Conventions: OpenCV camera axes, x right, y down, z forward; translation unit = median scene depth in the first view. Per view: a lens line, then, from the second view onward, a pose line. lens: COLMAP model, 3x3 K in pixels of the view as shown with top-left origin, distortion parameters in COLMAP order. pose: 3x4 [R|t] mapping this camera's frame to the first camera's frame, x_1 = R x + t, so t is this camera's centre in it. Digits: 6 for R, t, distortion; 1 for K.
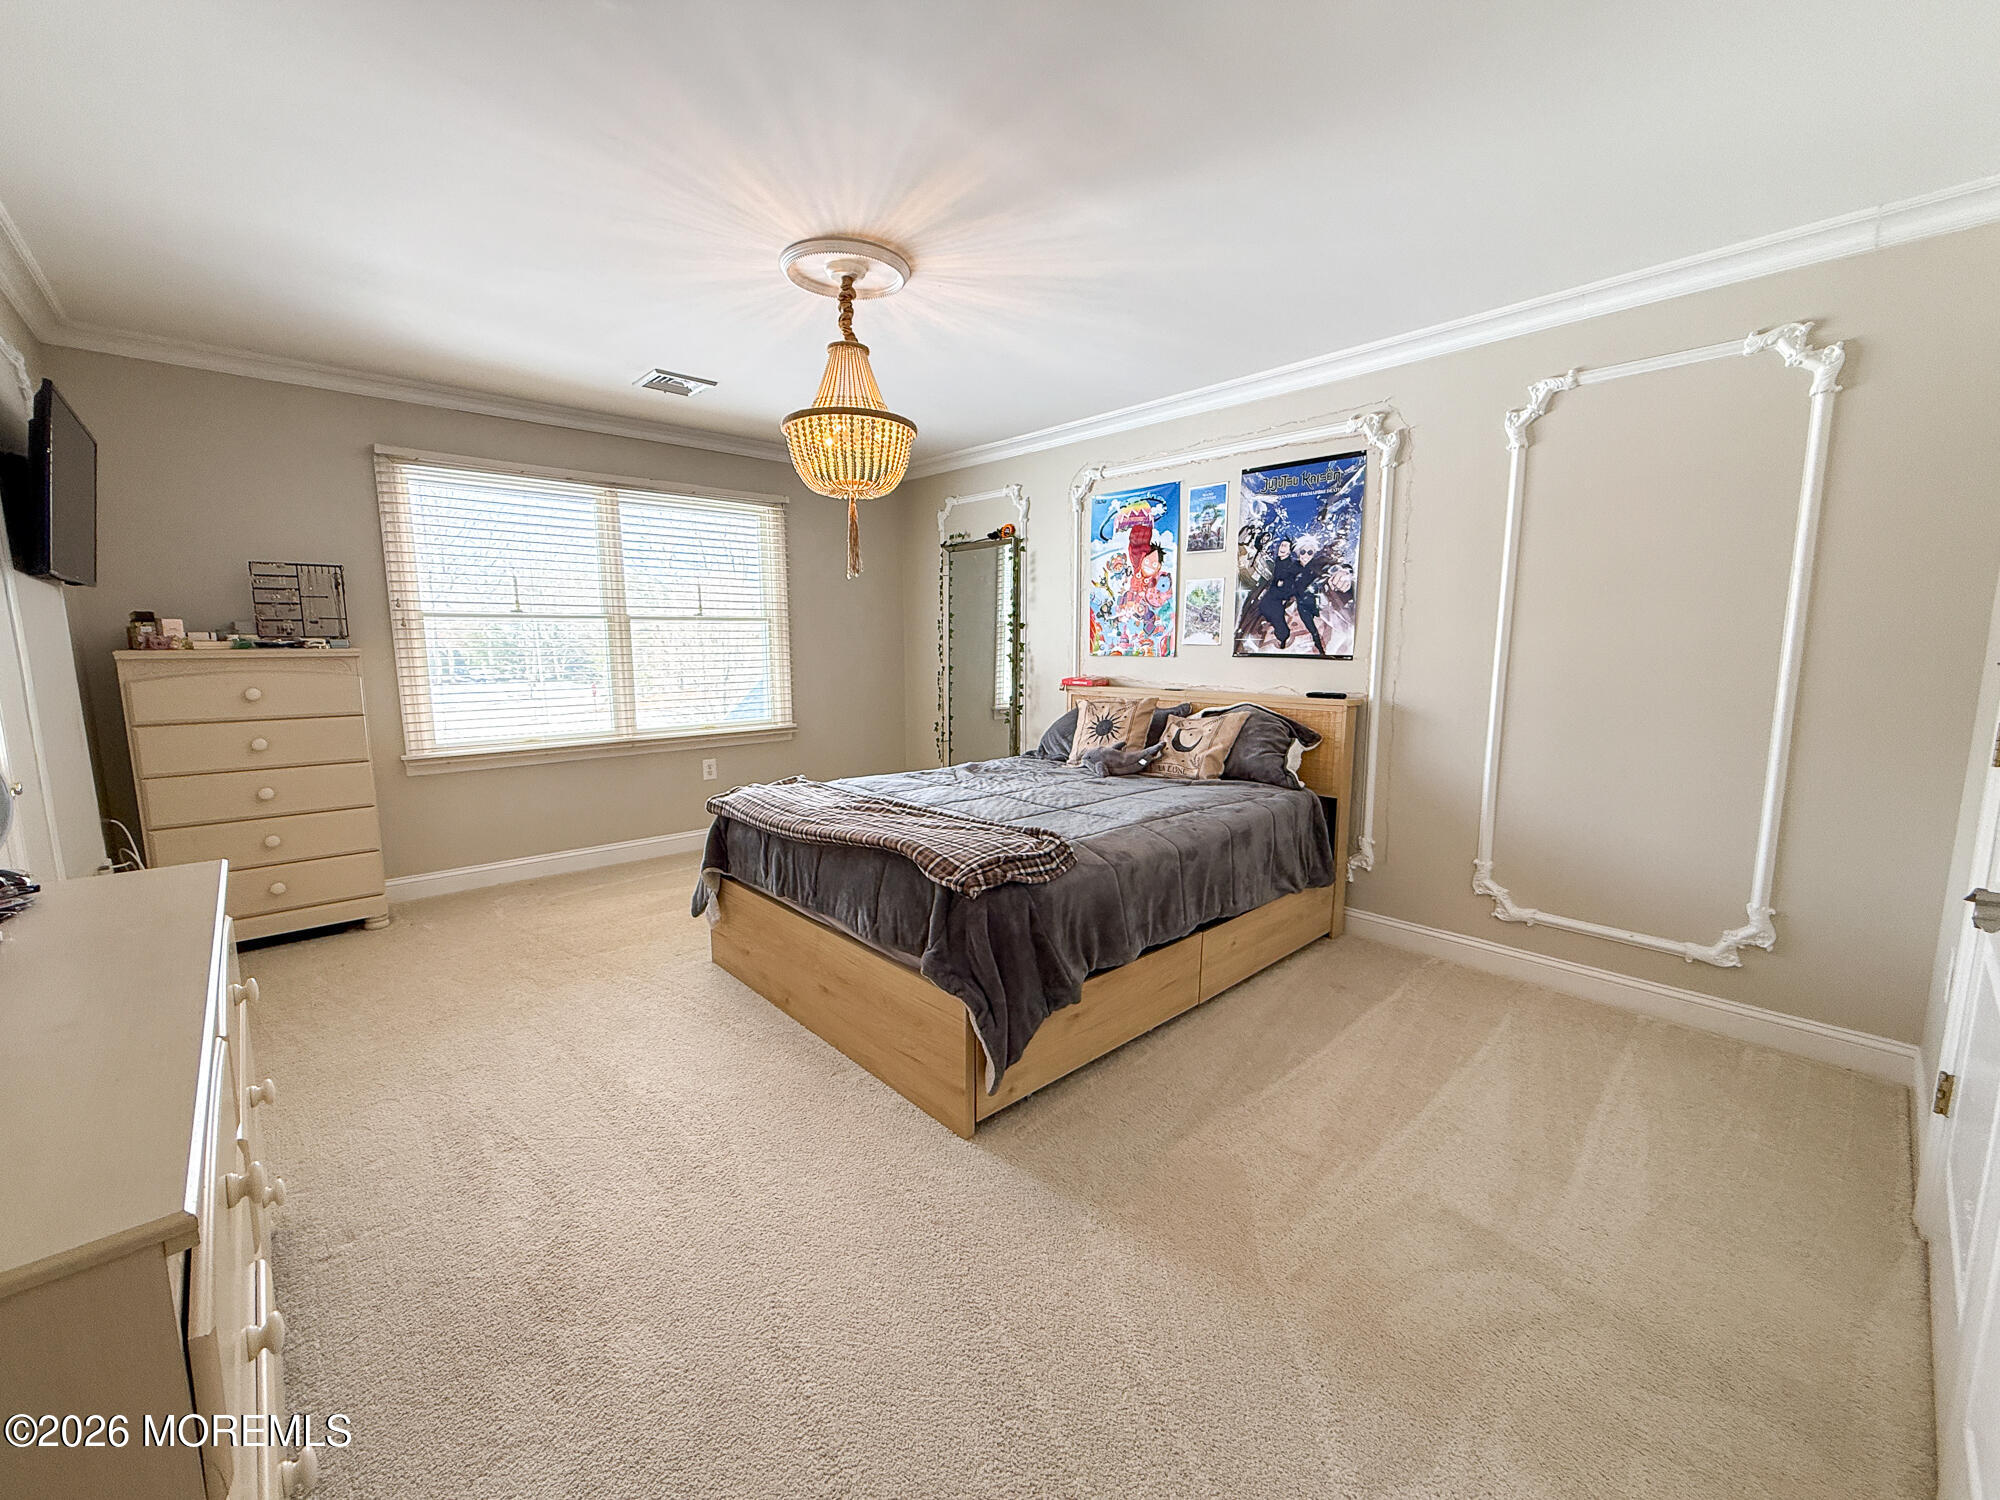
lens RADIAL K [[802.4, 0, 984.6], [0, 802.4, 746.7], [0, 0, 1]] dist [-0.000423, 0.000025]
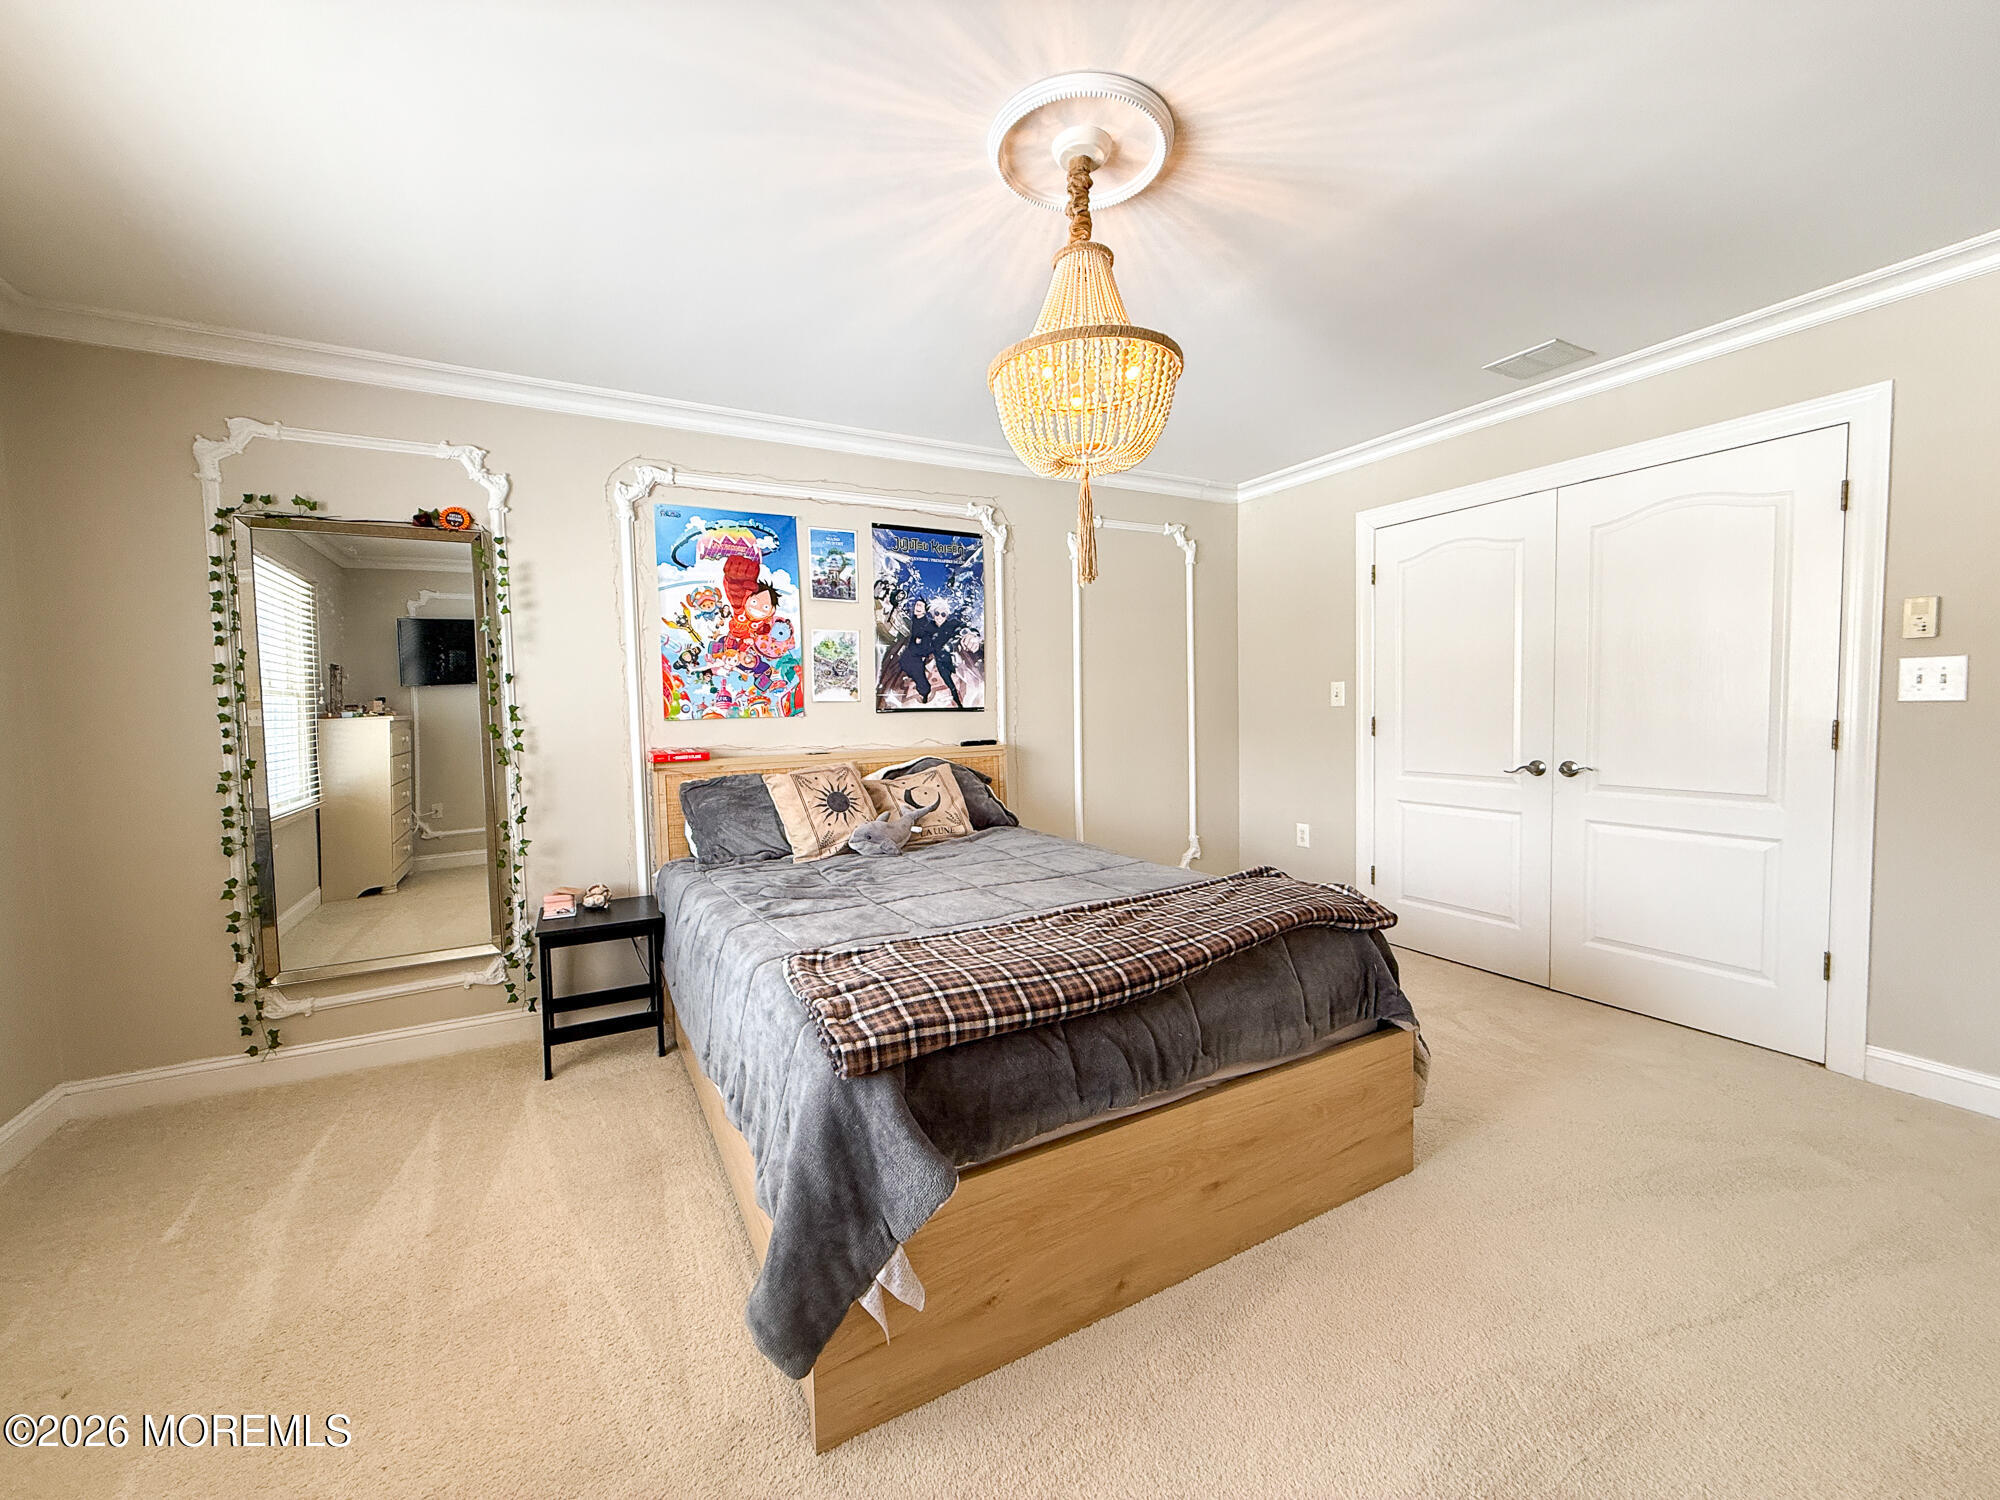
lens RADIAL K [[802.4, 0, 989.1], [0, 802.4, 746.2], [0, 0, 1]] dist [-0.000423, 0.000025]
pose [[0.229166, -0.055306, 0.971815, -0.578355], [0.152336, 0.988120, 0.020311, -0.070424], [-0.961393, 0.143387, 0.234869, 0.637172]]
